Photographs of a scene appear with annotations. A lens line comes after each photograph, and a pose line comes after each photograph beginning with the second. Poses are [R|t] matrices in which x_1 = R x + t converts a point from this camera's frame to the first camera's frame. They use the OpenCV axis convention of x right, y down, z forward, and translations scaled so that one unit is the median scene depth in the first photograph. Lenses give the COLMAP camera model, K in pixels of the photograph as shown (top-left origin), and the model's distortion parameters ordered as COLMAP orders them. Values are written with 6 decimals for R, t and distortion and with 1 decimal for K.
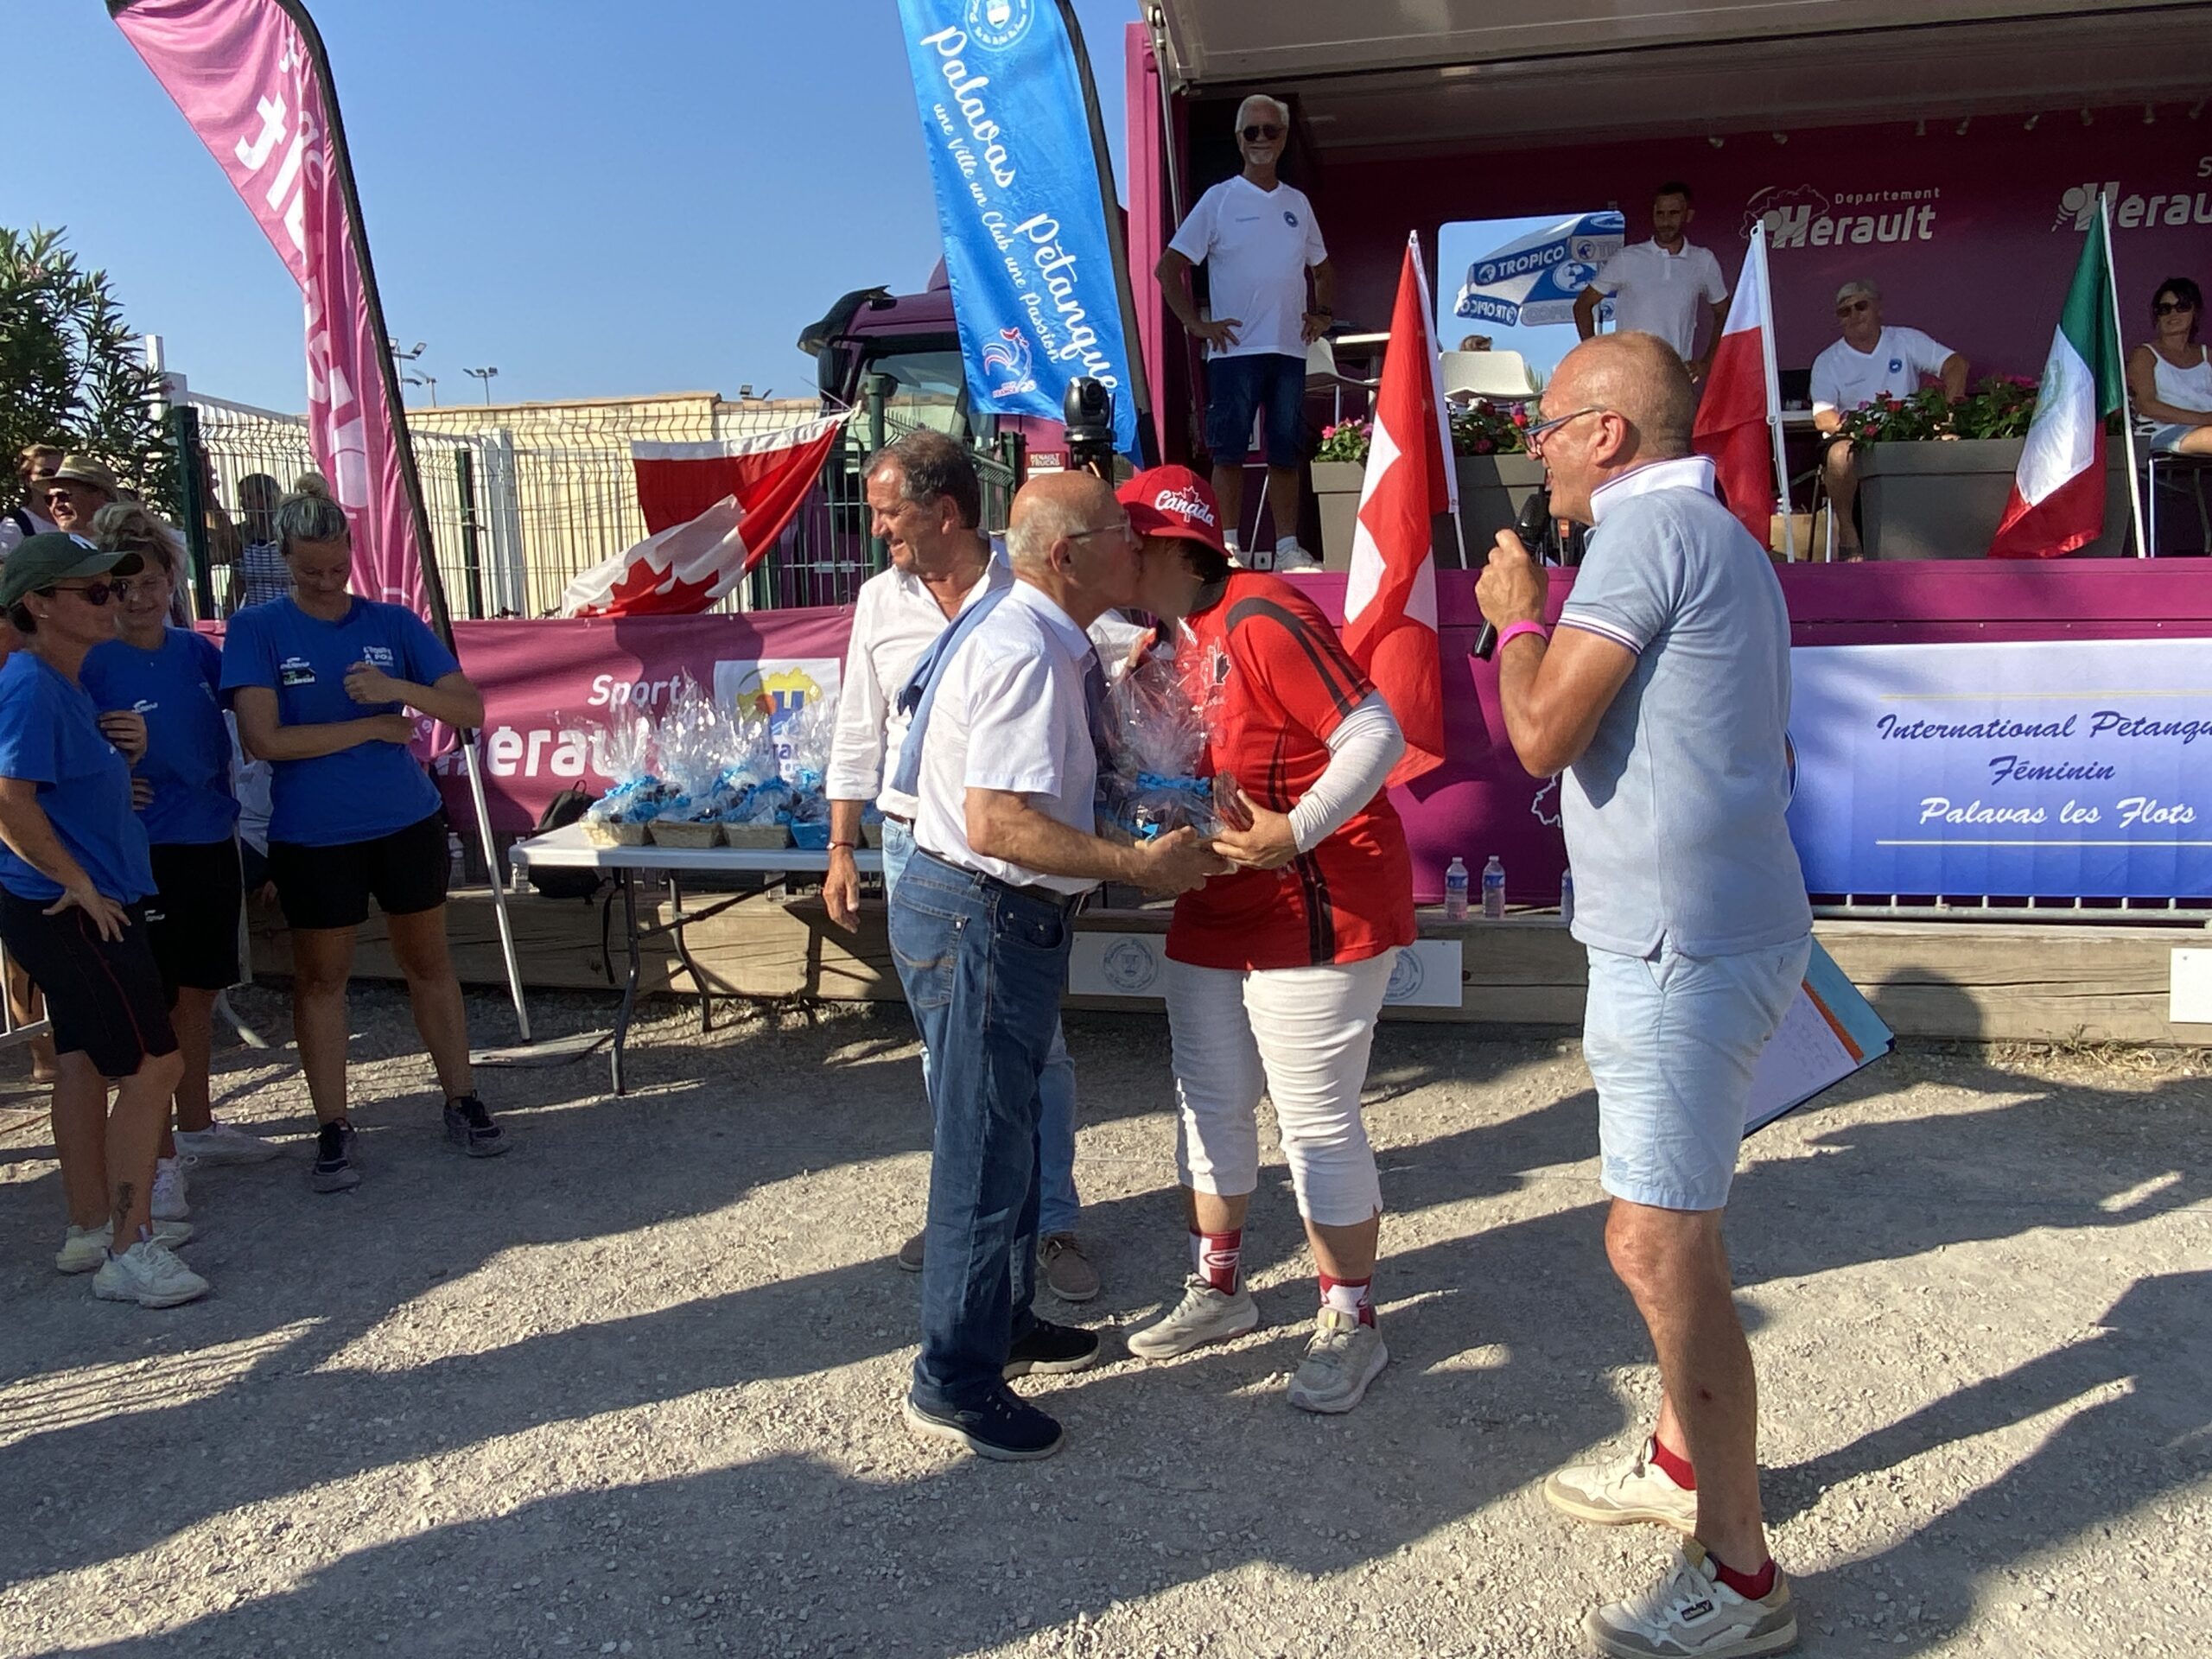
lens RADIAL K [[1632.0, 0, 1125.9], [0, 1632.0, 825.3], [0, 0, 1]] dist [0.062107, -0.072788]
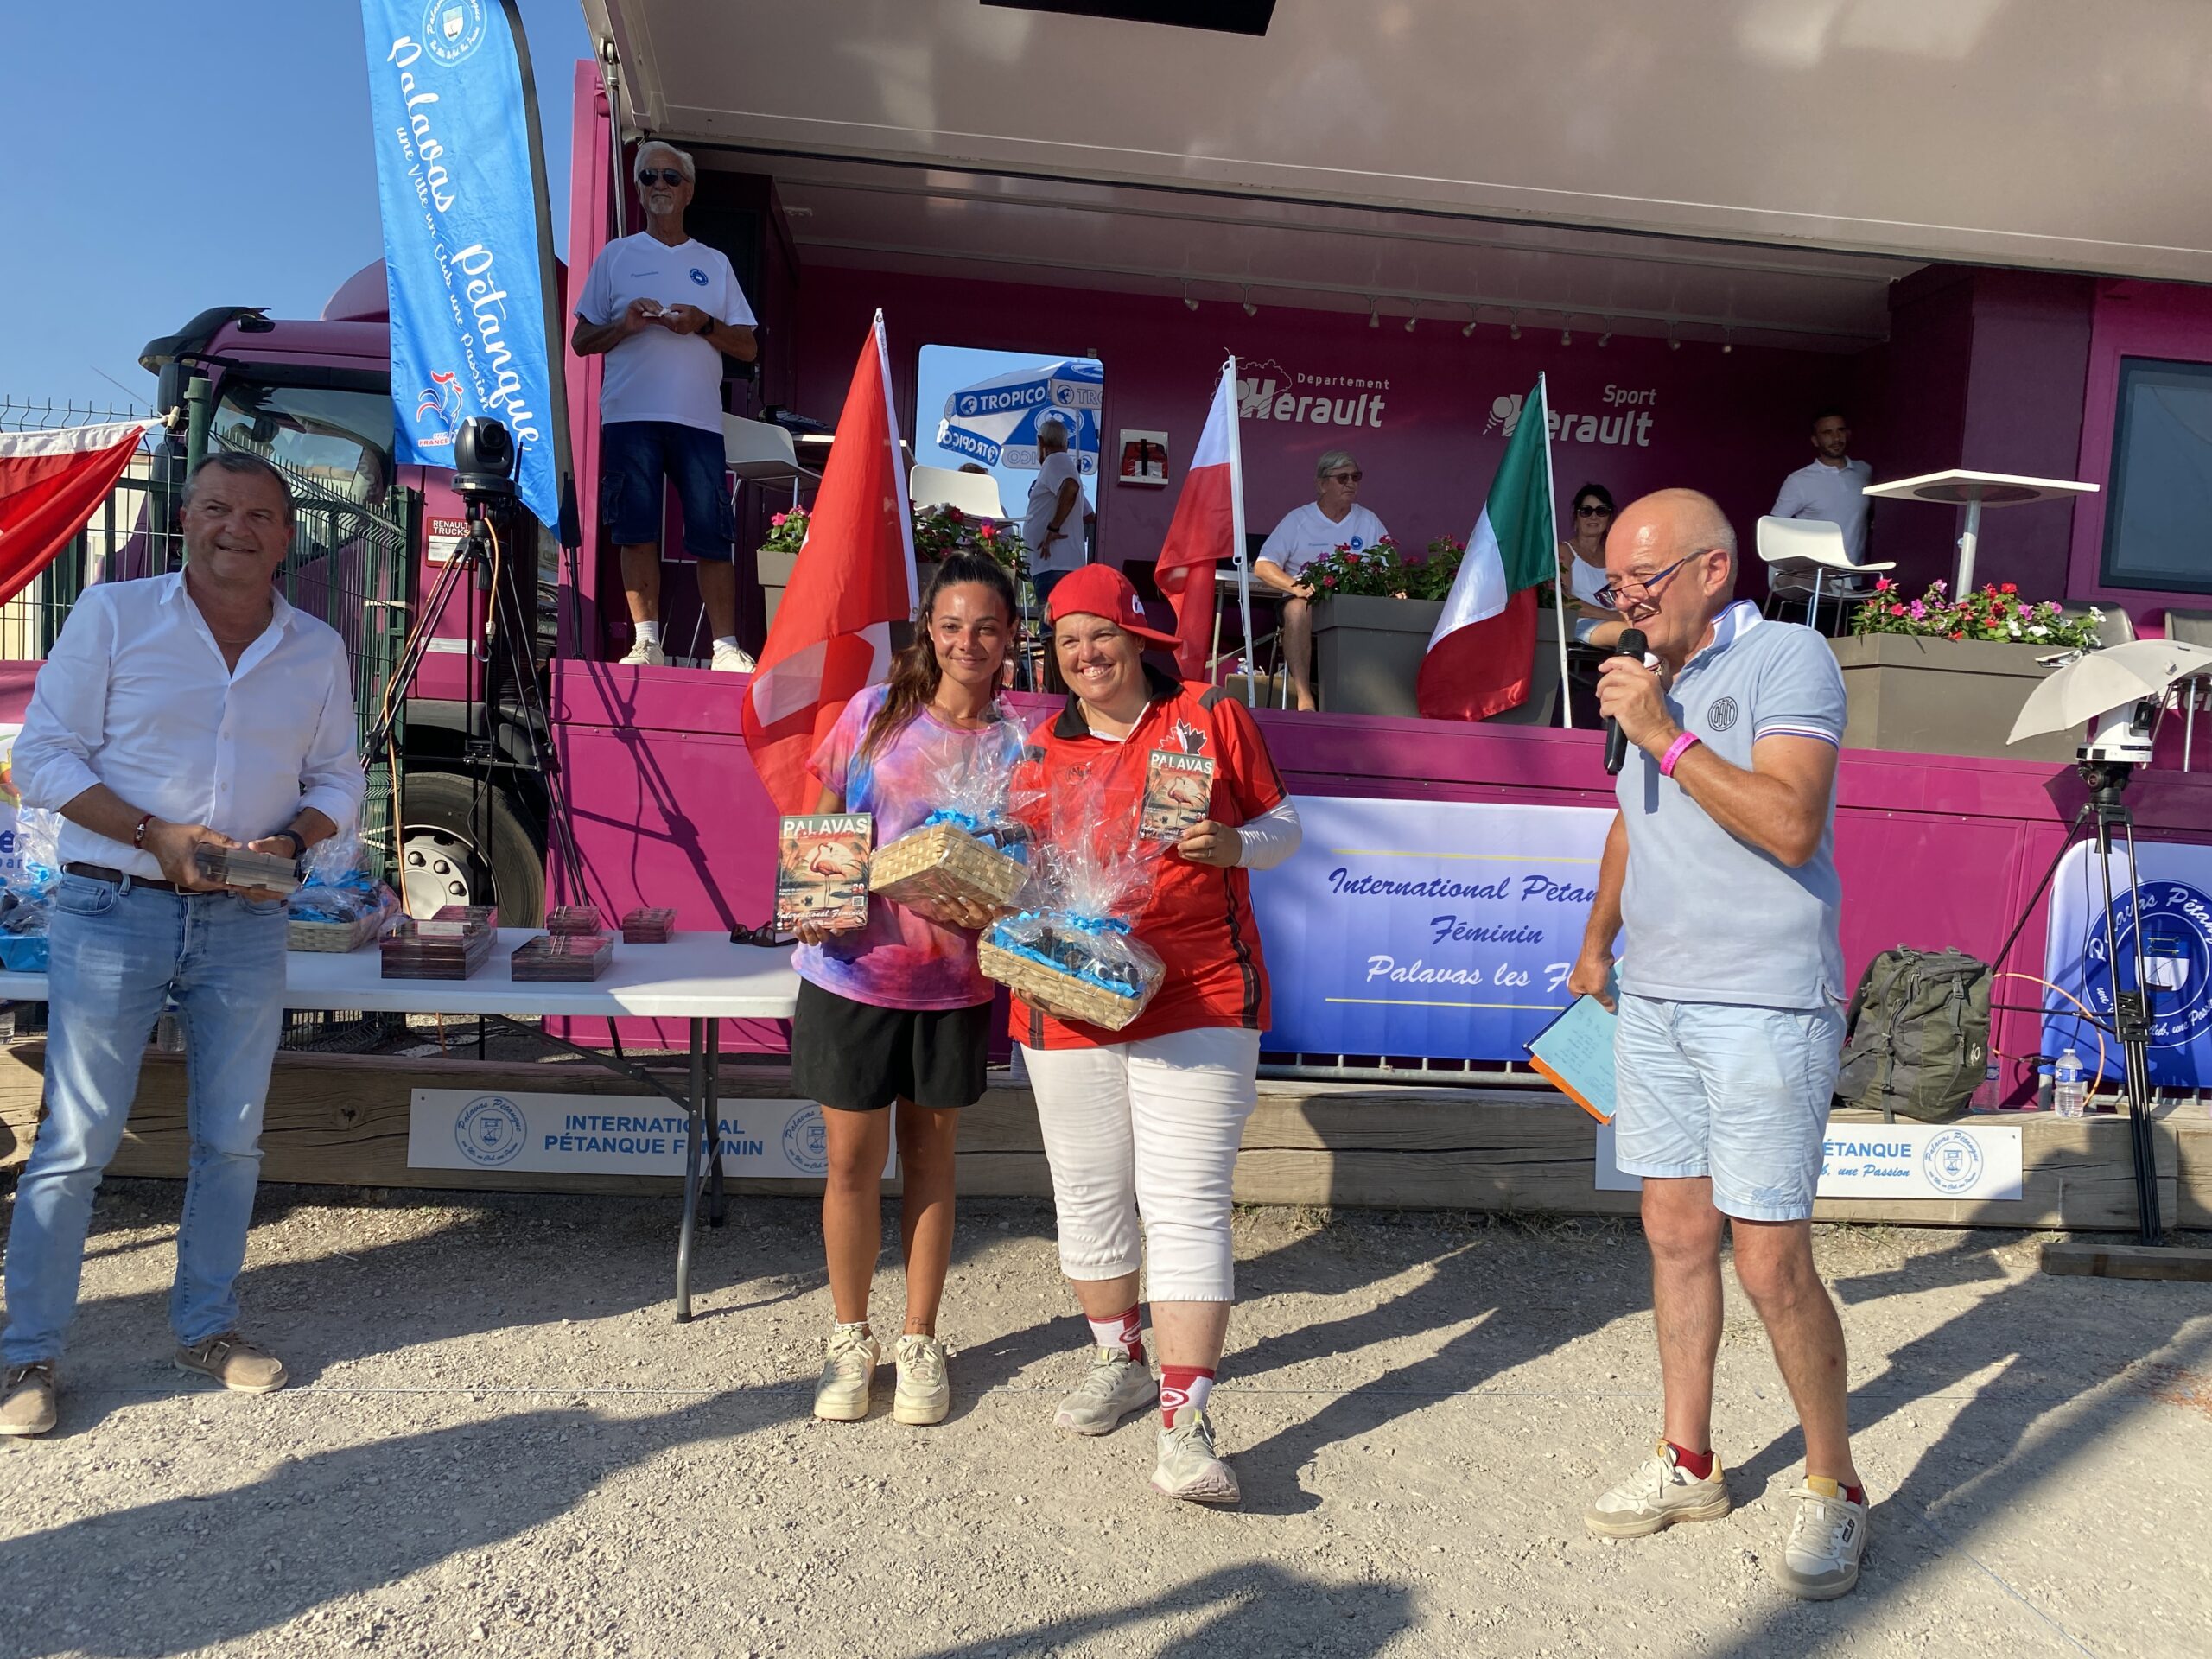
lens RADIAL K [[1687.4, 0, 1129.3], [0, 1687.4, 827.0], [0, 0, 1]] dist [0.043180, -0.049657]
pose [[0.949411, 0.059994, 0.308253, 0.028087], [-0.032423, 0.995063, -0.093802, 0.005213], [-0.312359, 0.079062, 0.946668, 0.074402]]
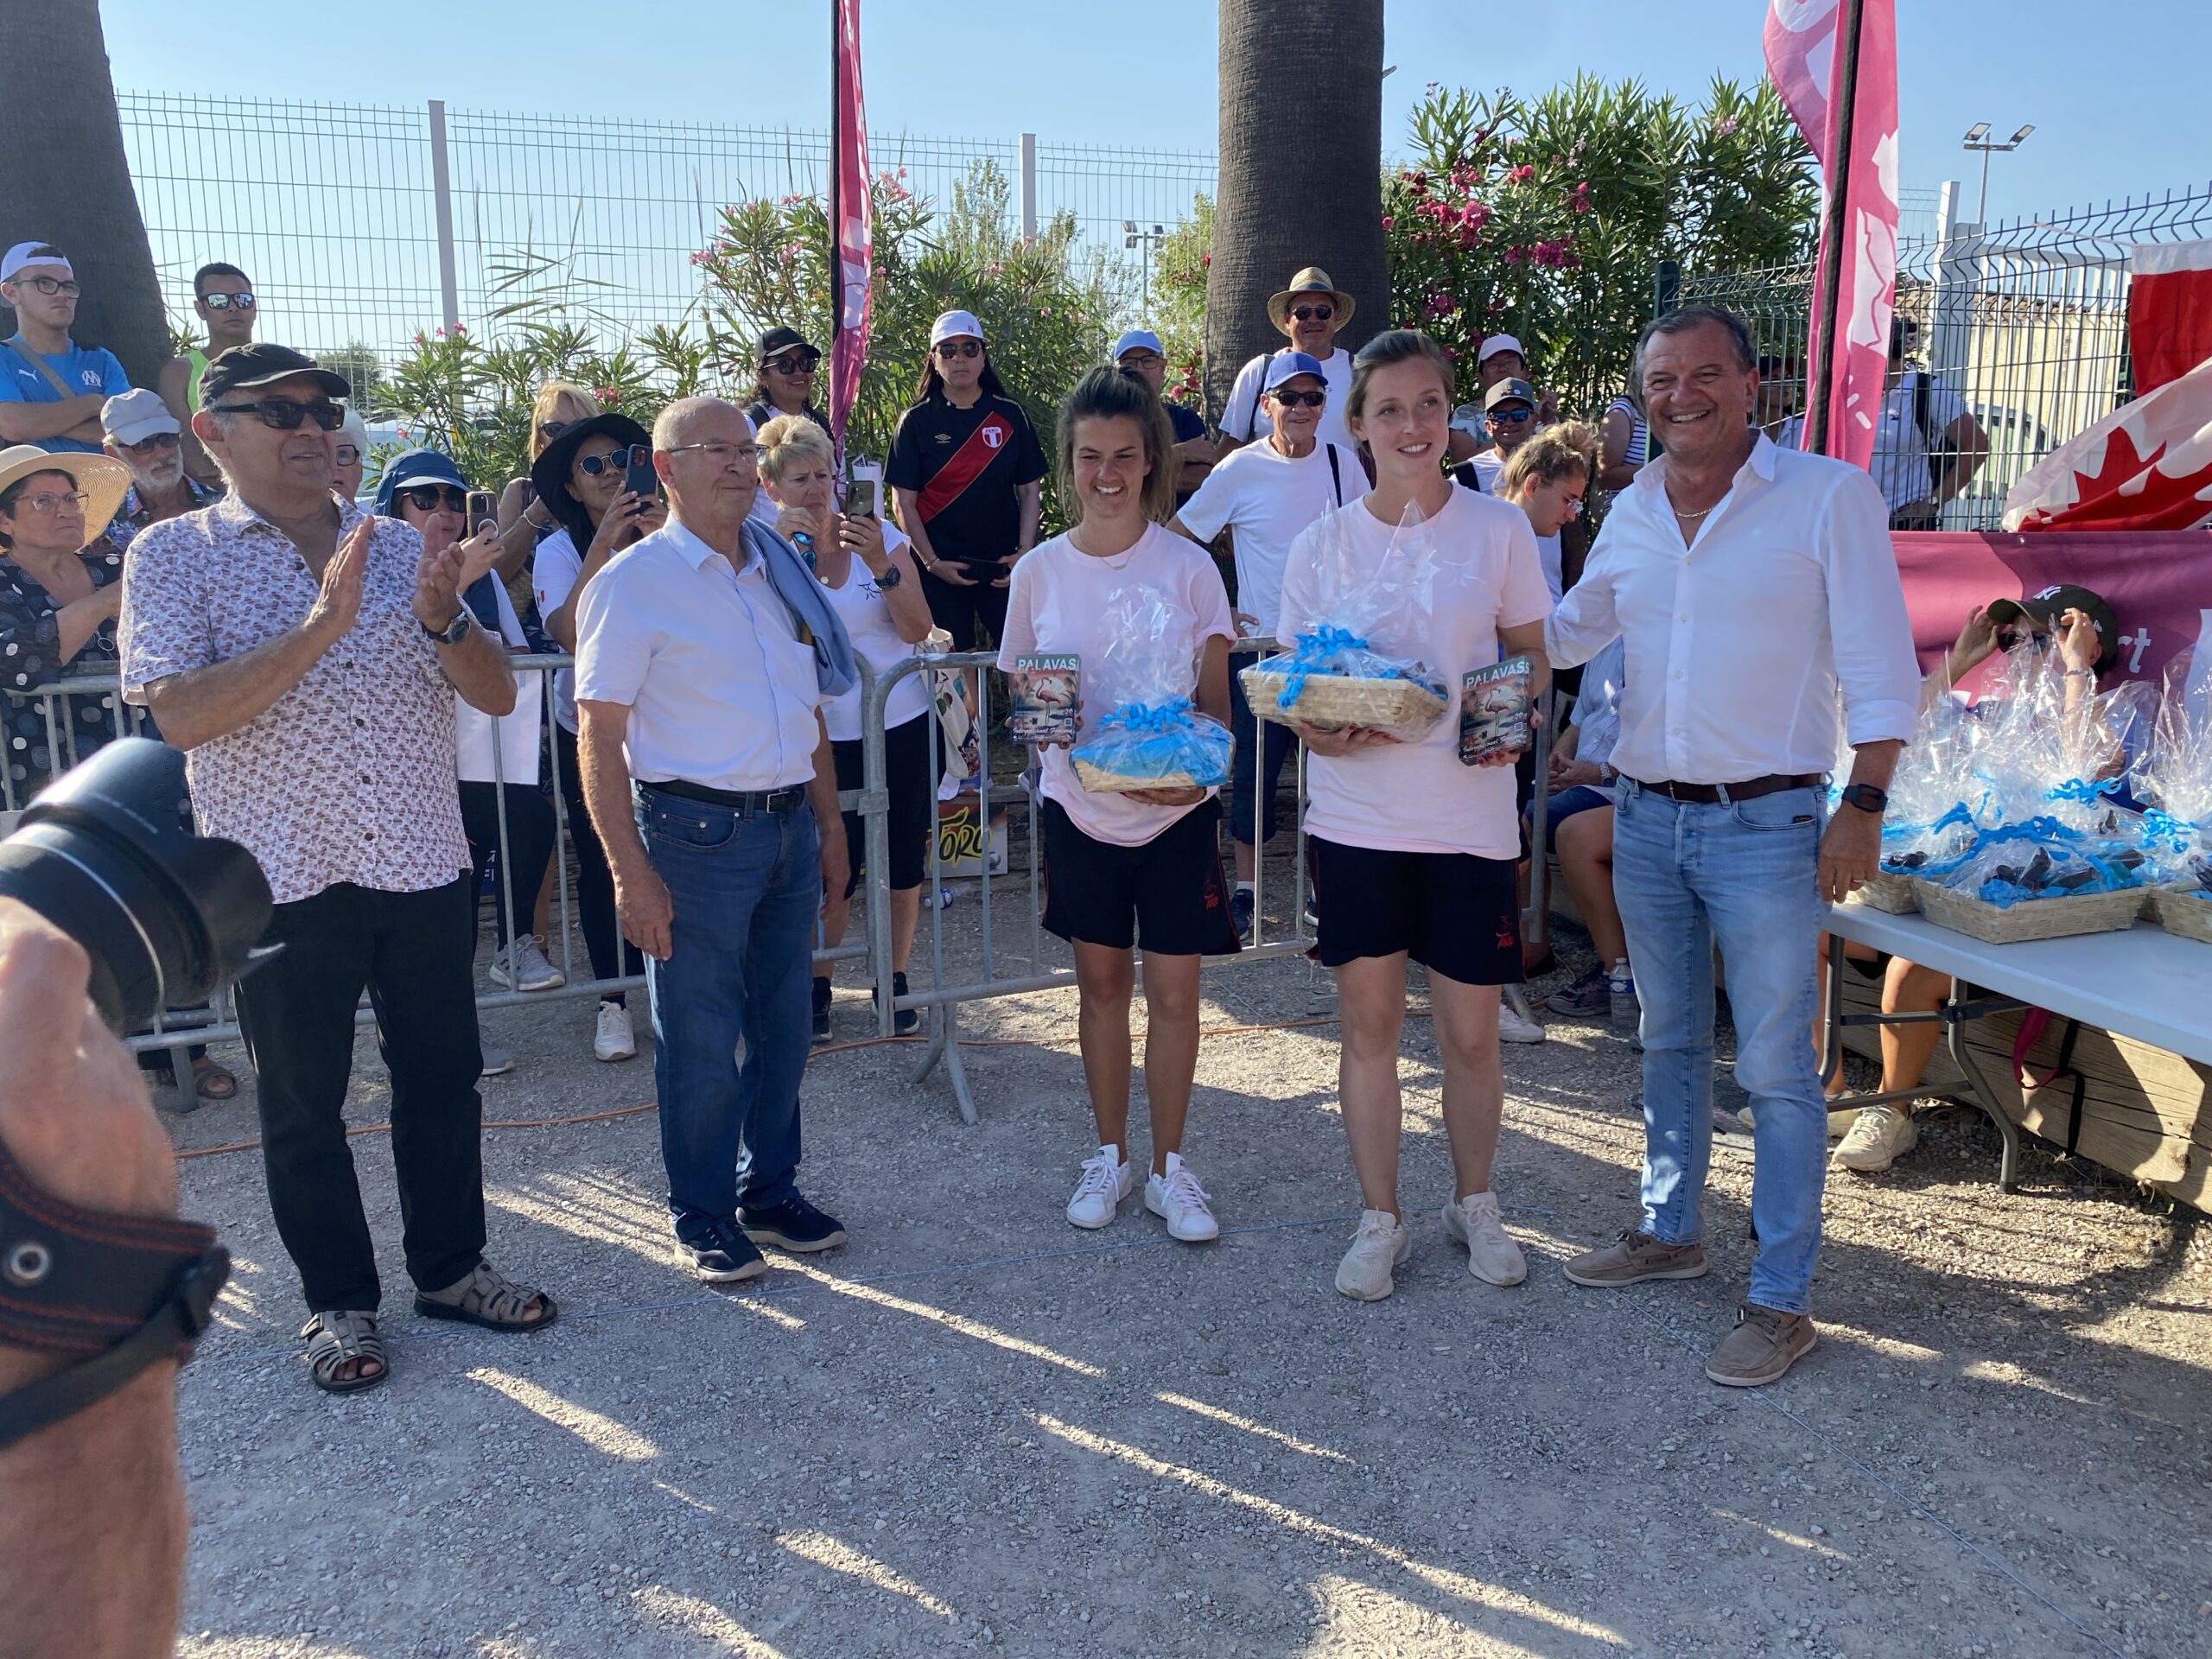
lens RADIAL K [[1716.2, 0, 1077.0], [0, 1716.2, 846.3], [0, 0, 1]] dist [-0.003788, -0.010171]
pose [[0.432166, 0.199204, -0.879517, 0.112126], [-0.132030, 0.978764, 0.156807, -0.052613], [0.892076, 0.048356, 0.449290, 0.327666]]
